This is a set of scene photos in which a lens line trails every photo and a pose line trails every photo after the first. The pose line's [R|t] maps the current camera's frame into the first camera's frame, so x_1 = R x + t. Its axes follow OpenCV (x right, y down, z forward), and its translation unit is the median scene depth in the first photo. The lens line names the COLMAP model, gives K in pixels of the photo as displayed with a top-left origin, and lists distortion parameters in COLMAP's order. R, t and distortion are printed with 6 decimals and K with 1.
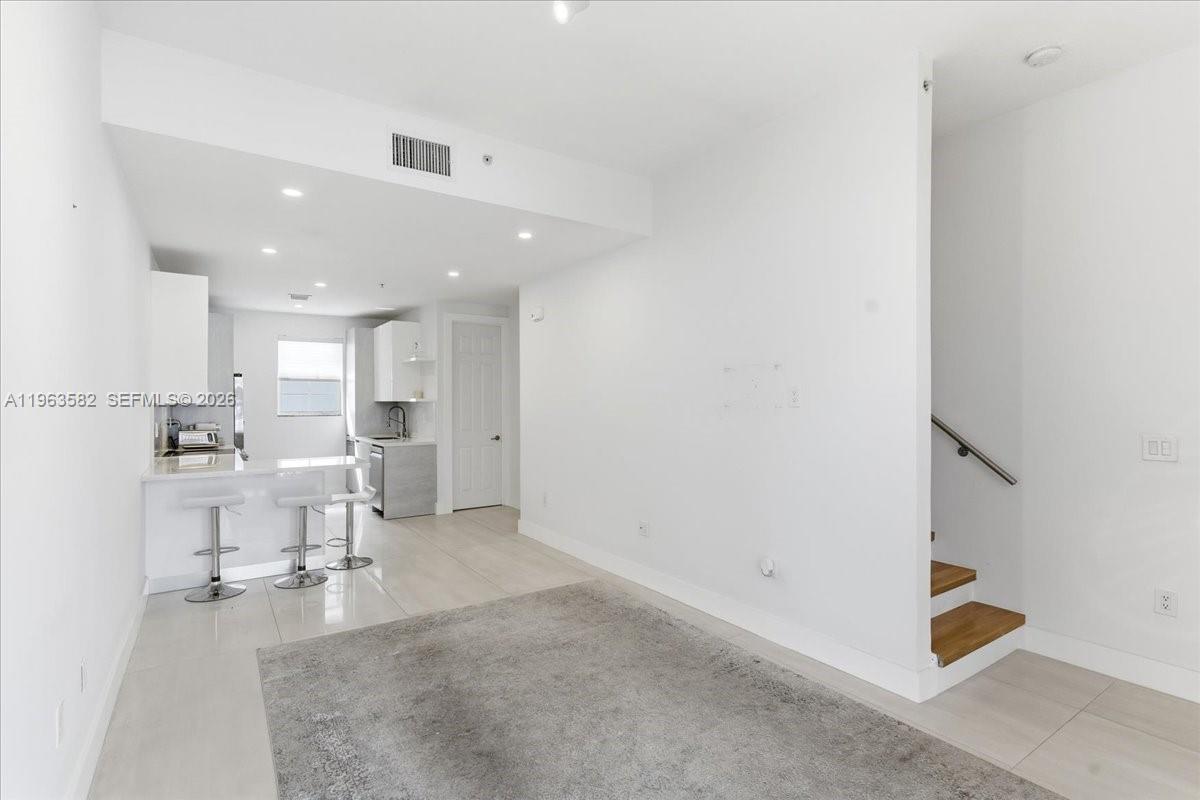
lens RADIAL K [[573.9, 0, 604.1], [0, 573.9, 396.2], [0, 0, 1]] dist [0.003360, 0.000334]
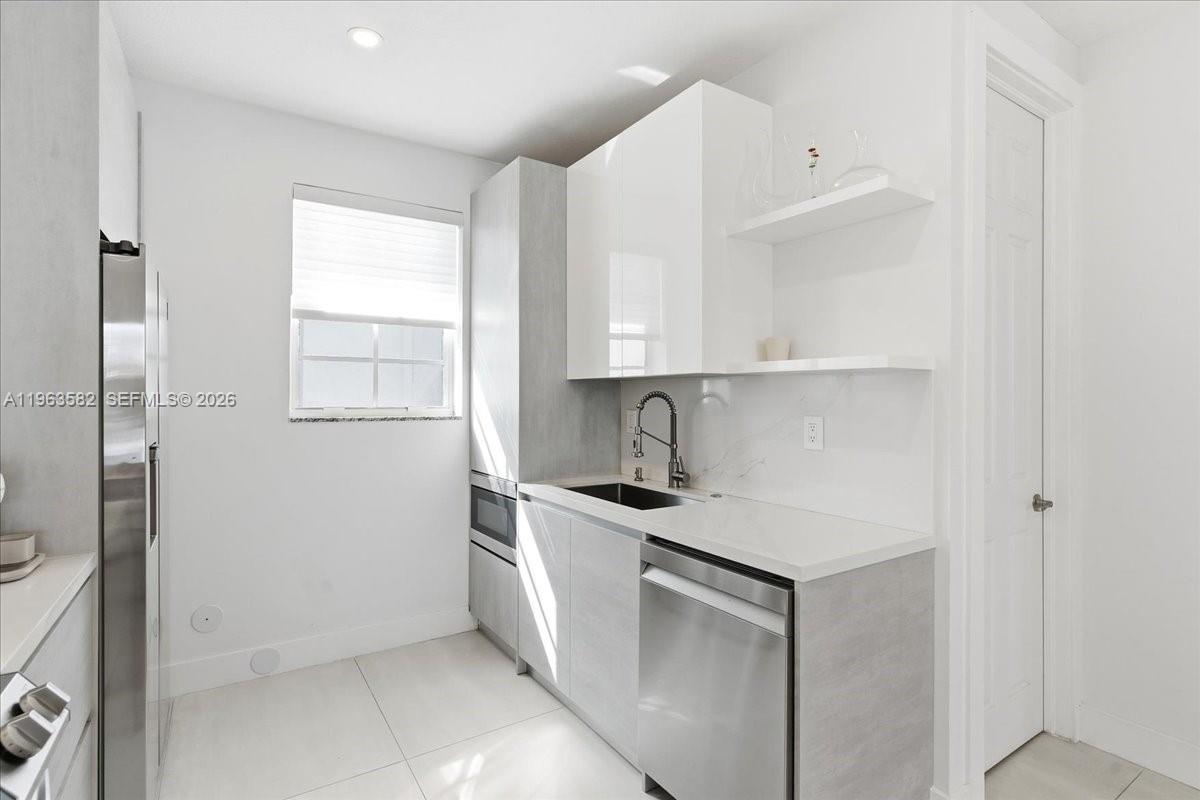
lens RADIAL K [[585.7, 0, 598.8], [0, 585.7, 395.1], [0, 0, 1]] dist [0.002540, 0.000587]
pose [[0.999366, 0.004047, -0.035382, -0.371243], [-0.004021, 0.999992, 0.000808, 0.018440], [0.035384, -0.000665, 0.999374, 0.654827]]
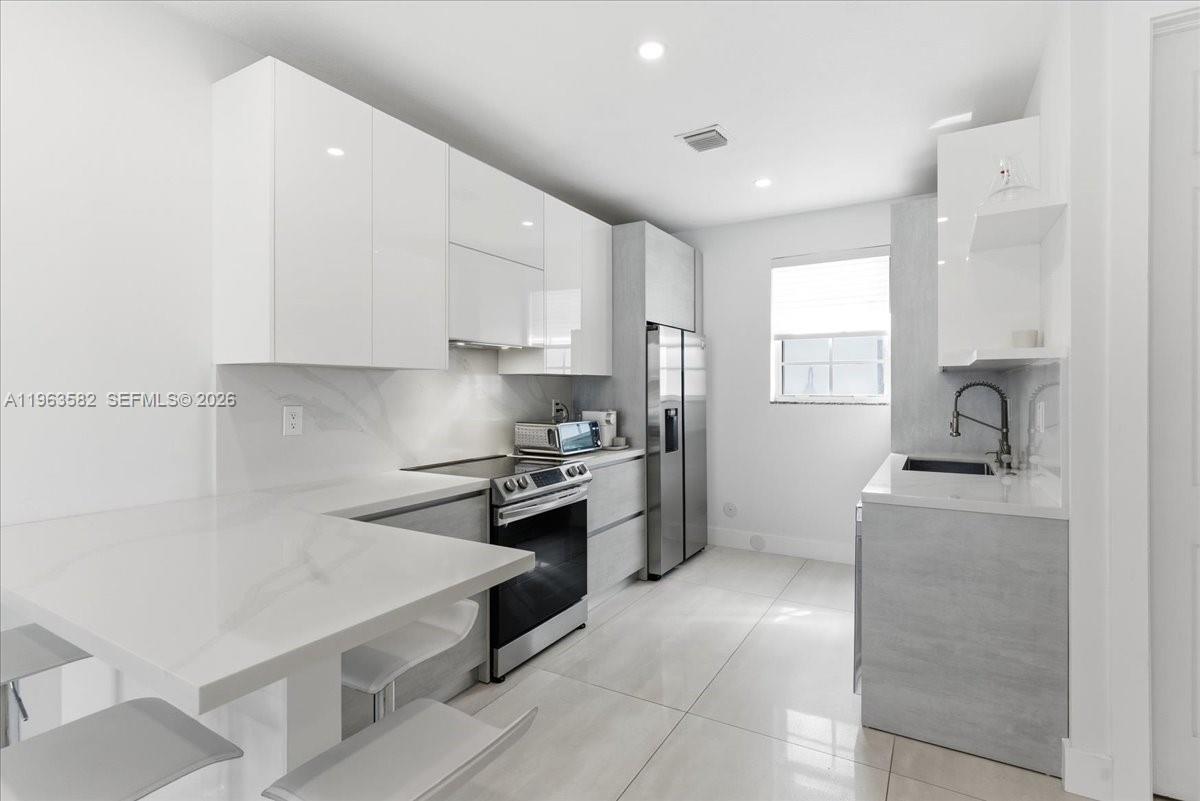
lens RADIAL K [[573.9, 0, 604.1], [0, 573.9, 396.7], [0, 0, 1]] dist [0.003360, 0.000334]
pose [[0.419531, 0.010528, -0.907680, -0.125523], [0.005808, 0.999881, 0.014282, 0.019557], [0.907723, -0.011264, 0.419420, 0.611779]]
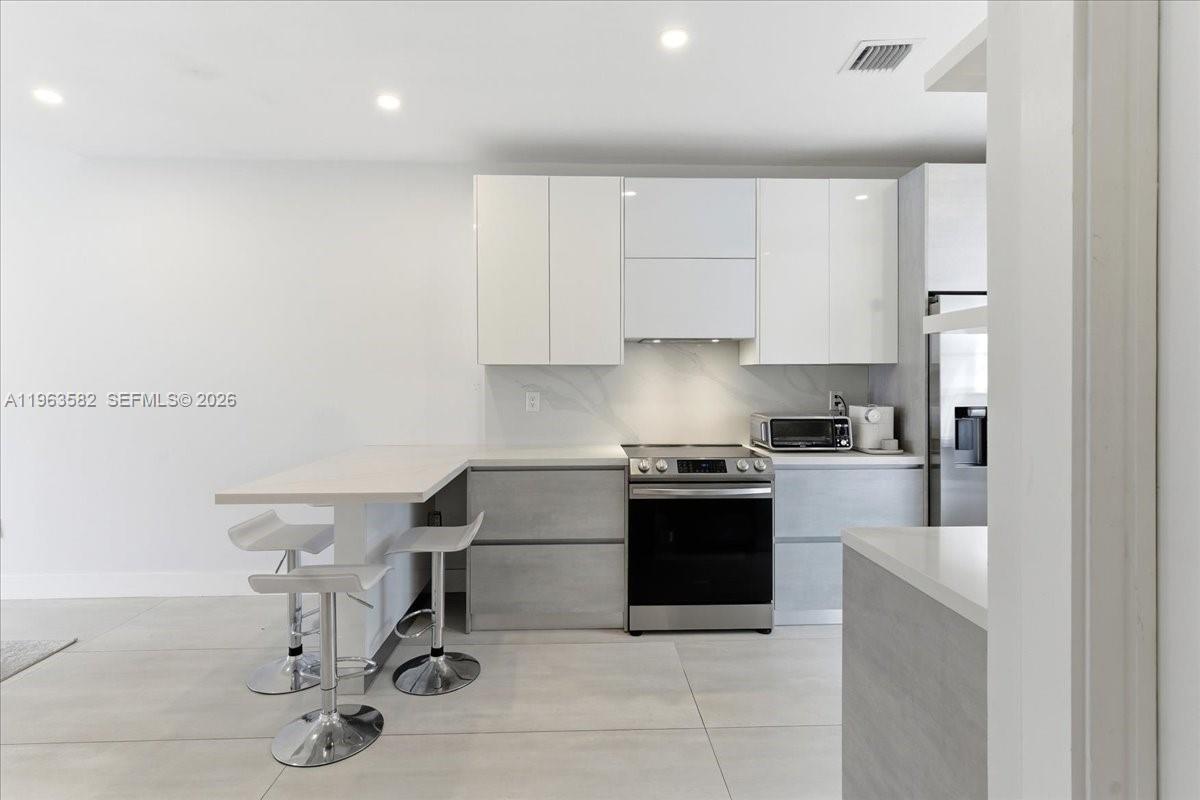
lens RADIAL K [[569.0, 0, 597.9], [0, 569.0, 392.0], [0, 0, 1]] dist [0.000465, 0.000046]
pose [[-0.546313, 0.005281, -0.837564, -0.122869], [0.003121, 0.999986, 0.004270, 0.025901], [0.837575, -0.000282, -0.546322, 0.867462]]
